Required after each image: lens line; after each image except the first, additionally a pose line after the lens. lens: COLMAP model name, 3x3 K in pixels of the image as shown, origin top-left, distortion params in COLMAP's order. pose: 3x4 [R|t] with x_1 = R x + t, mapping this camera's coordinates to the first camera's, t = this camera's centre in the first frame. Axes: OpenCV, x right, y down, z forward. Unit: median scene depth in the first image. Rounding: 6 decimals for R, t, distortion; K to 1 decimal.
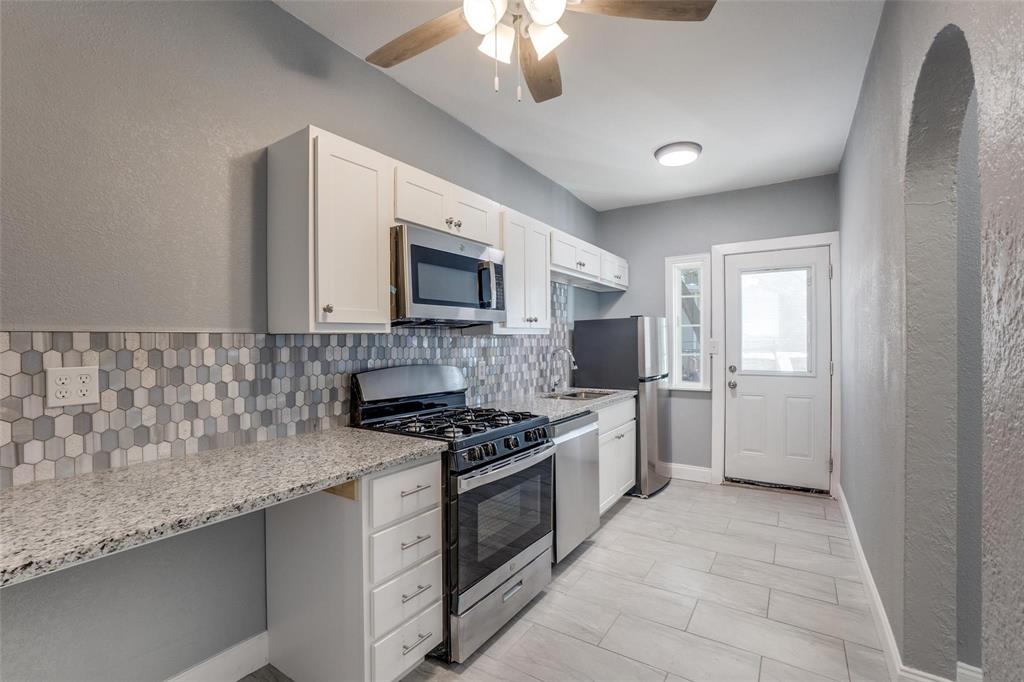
lens RADIAL K [[450.9, 0, 508.6], [0, 450.9, 343.0], [0, 0, 1]] dist [-0.063953, 0.021500]
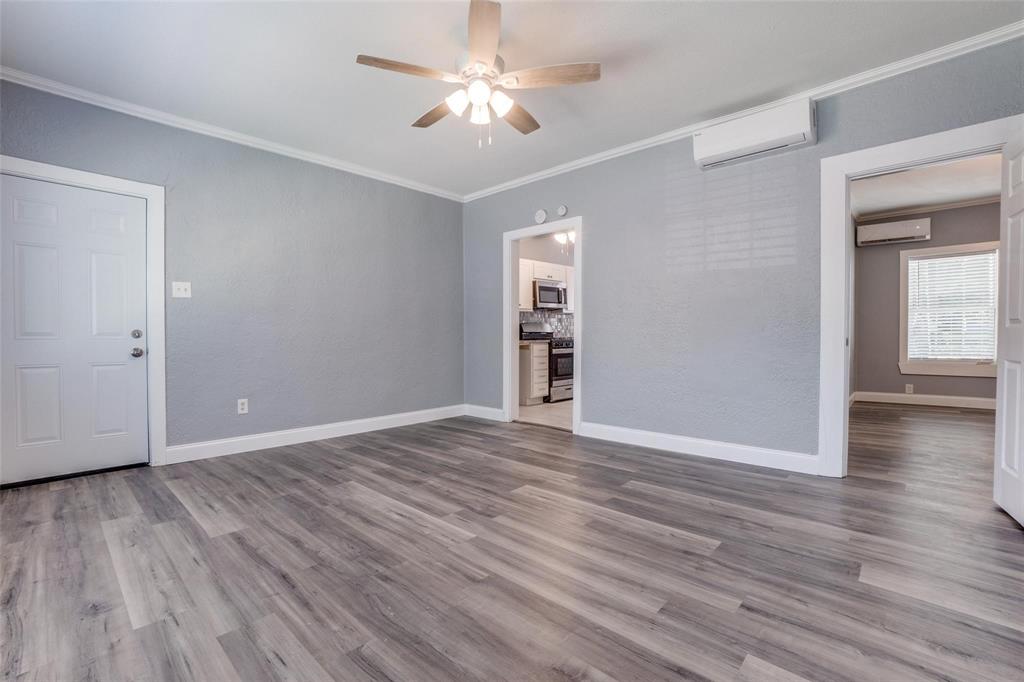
lens RADIAL K [[450.9, 0, 508.6], [0, 450.9, 343.0], [0, 0, 1]] dist [-0.063953, 0.021500]
pose [[0.985586, 0.000422, -0.169174, 0.107139], [0.003117, 0.999782, 0.020651, 0.111728], [0.169146, -0.020881, 0.985370, -1.844873]]
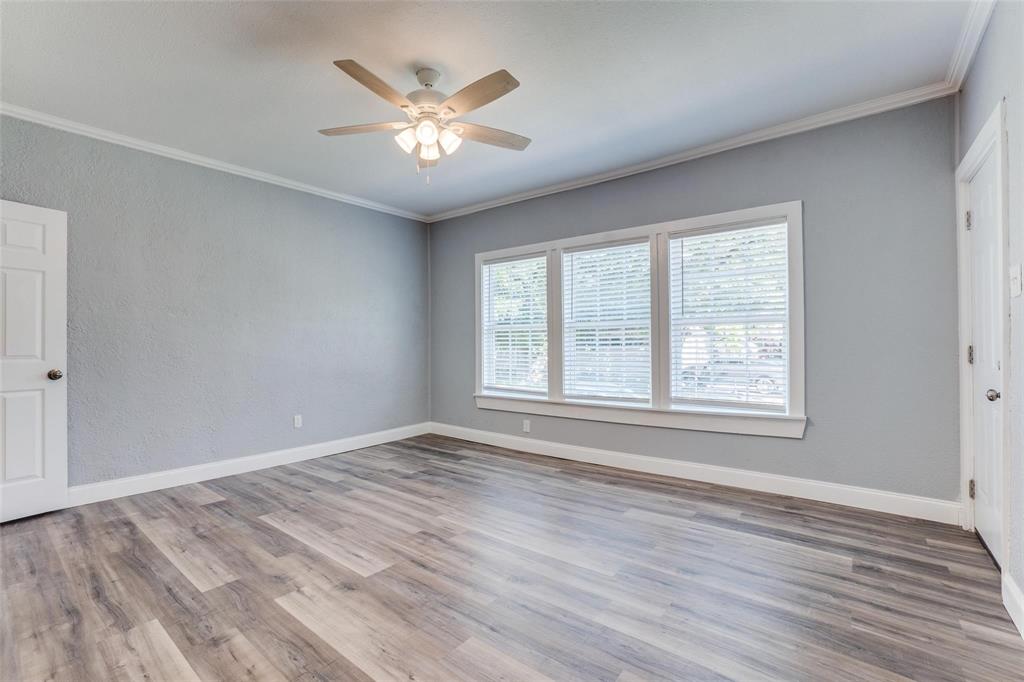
lens RADIAL K [[450.9, 0, 508.6], [0, 450.9, 343.0], [0, 0, 1]] dist [-0.063953, 0.021500]
pose [[-0.995692, 0.007900, 0.092389, -0.378467], [0.007199, 0.999943, -0.007917, 0.070736], [-0.092446, -0.007218, -0.995692, 0.055030]]
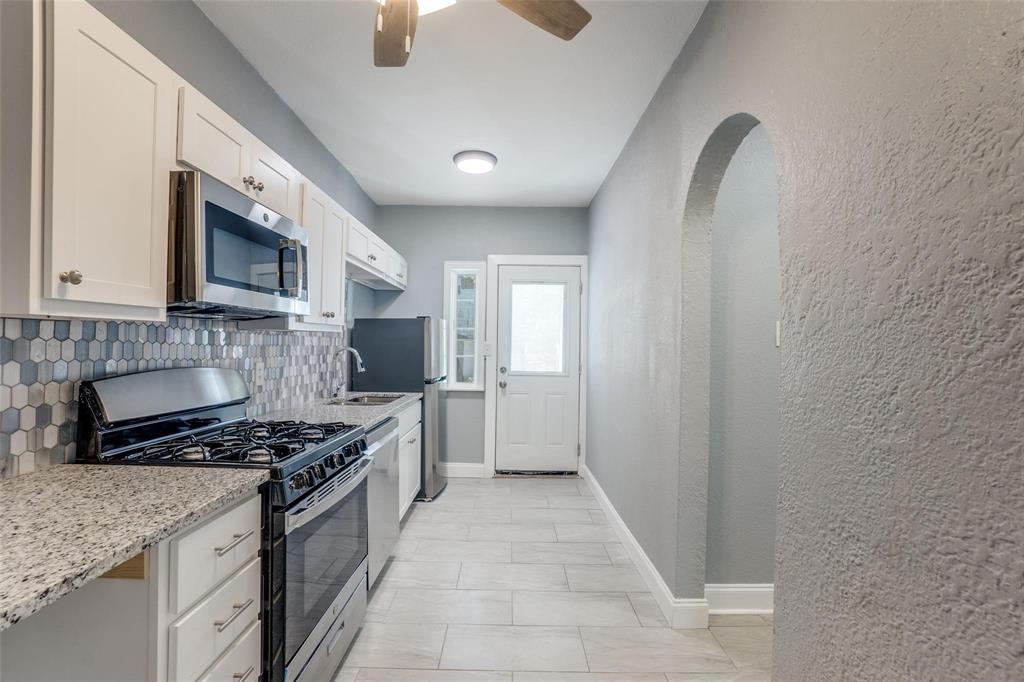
lens RADIAL K [[450.9, 0, 508.6], [0, 450.9, 343.0], [0, 0, 1]] dist [-0.063953, 0.021500]
pose [[0.836623, 0.022127, 0.547331, -0.140402], [-0.019670, 0.999753, -0.010351, 0.005245], [-0.547425, -0.002106, 0.836852, 0.105011]]
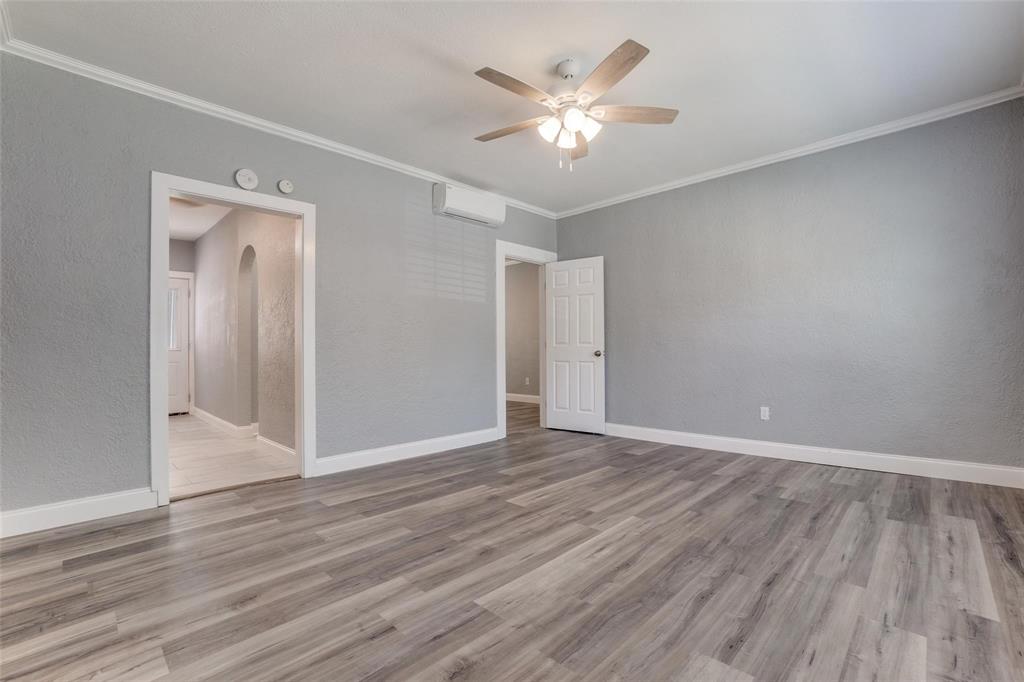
lens RADIAL K [[450.9, 0, 508.6], [0, 450.9, 343.0], [0, 0, 1]] dist [-0.063953, 0.021500]
pose [[0.196648, 0.015372, 0.980354, -1.131793], [0.006093, 0.999839, -0.016900, 0.120211], [-0.980455, 0.009297, 0.196523, -0.961030]]
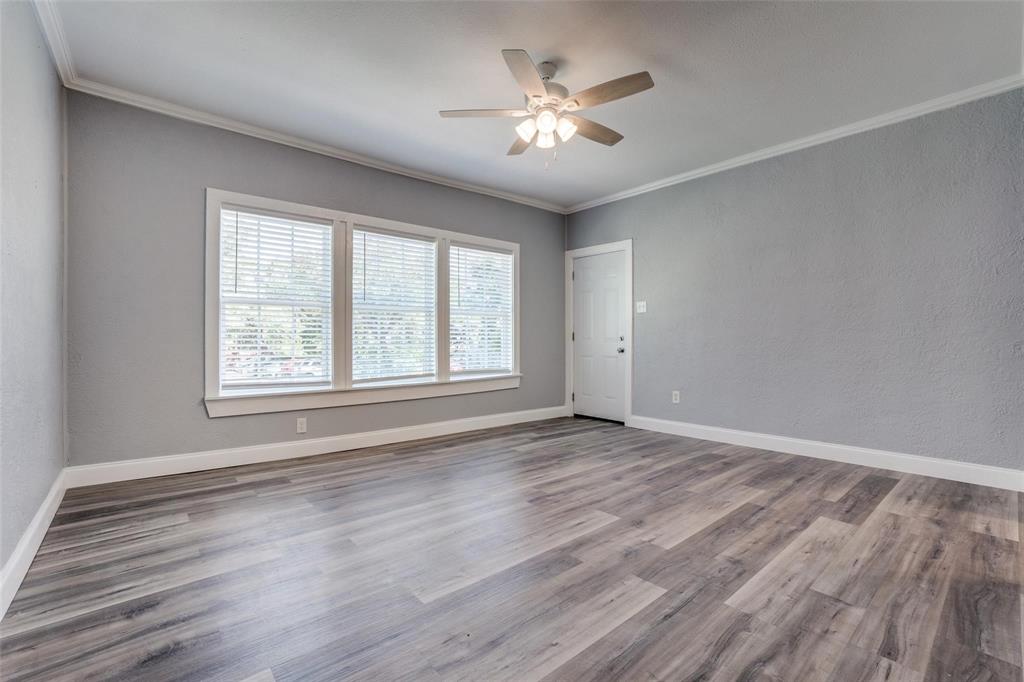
lens RADIAL K [[450.9, 0, 508.6], [0, 450.9, 343.0], [0, 0, 1]] dist [-0.063953, 0.021500]
pose [[-0.282015, 0.006193, -0.959390, 0.929982], [0.004655, 0.999976, 0.005087, 0.116622], [0.959399, -0.003032, -0.282037, -0.692789]]
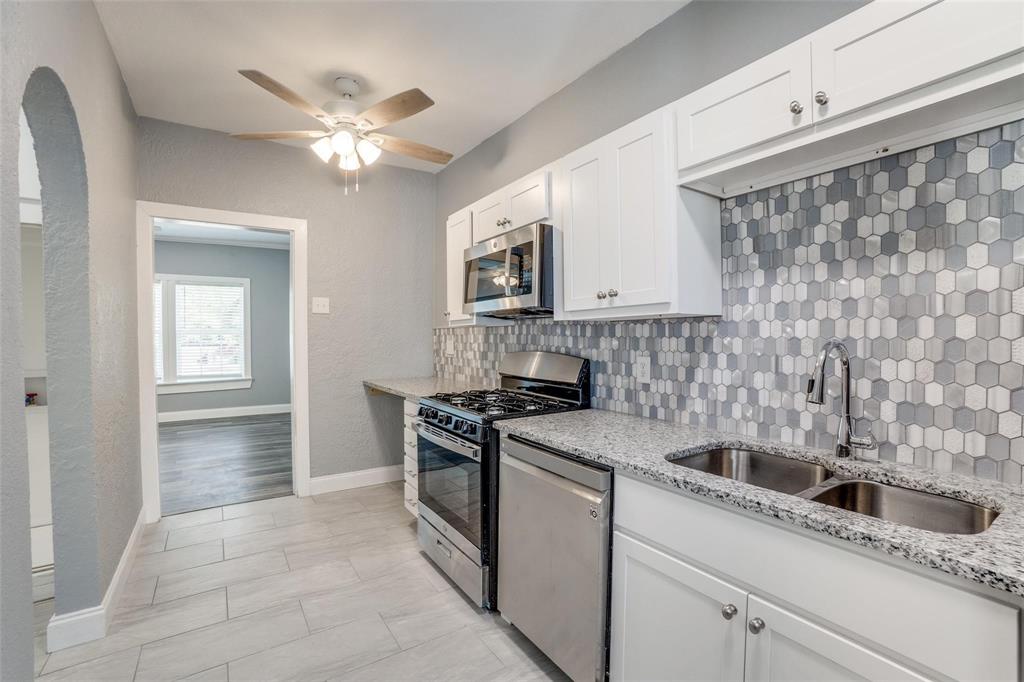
lens RADIAL K [[450.9, 0, 508.6], [0, 450.9, 343.0], [0, 0, 1]] dist [-0.063953, 0.021500]
pose [[-0.390042, 0.022656, -0.920518, 0.771404], [0.003275, 0.999725, 0.023218, 0.001988], [0.920791, 0.006041, -0.390009, 1.244081]]
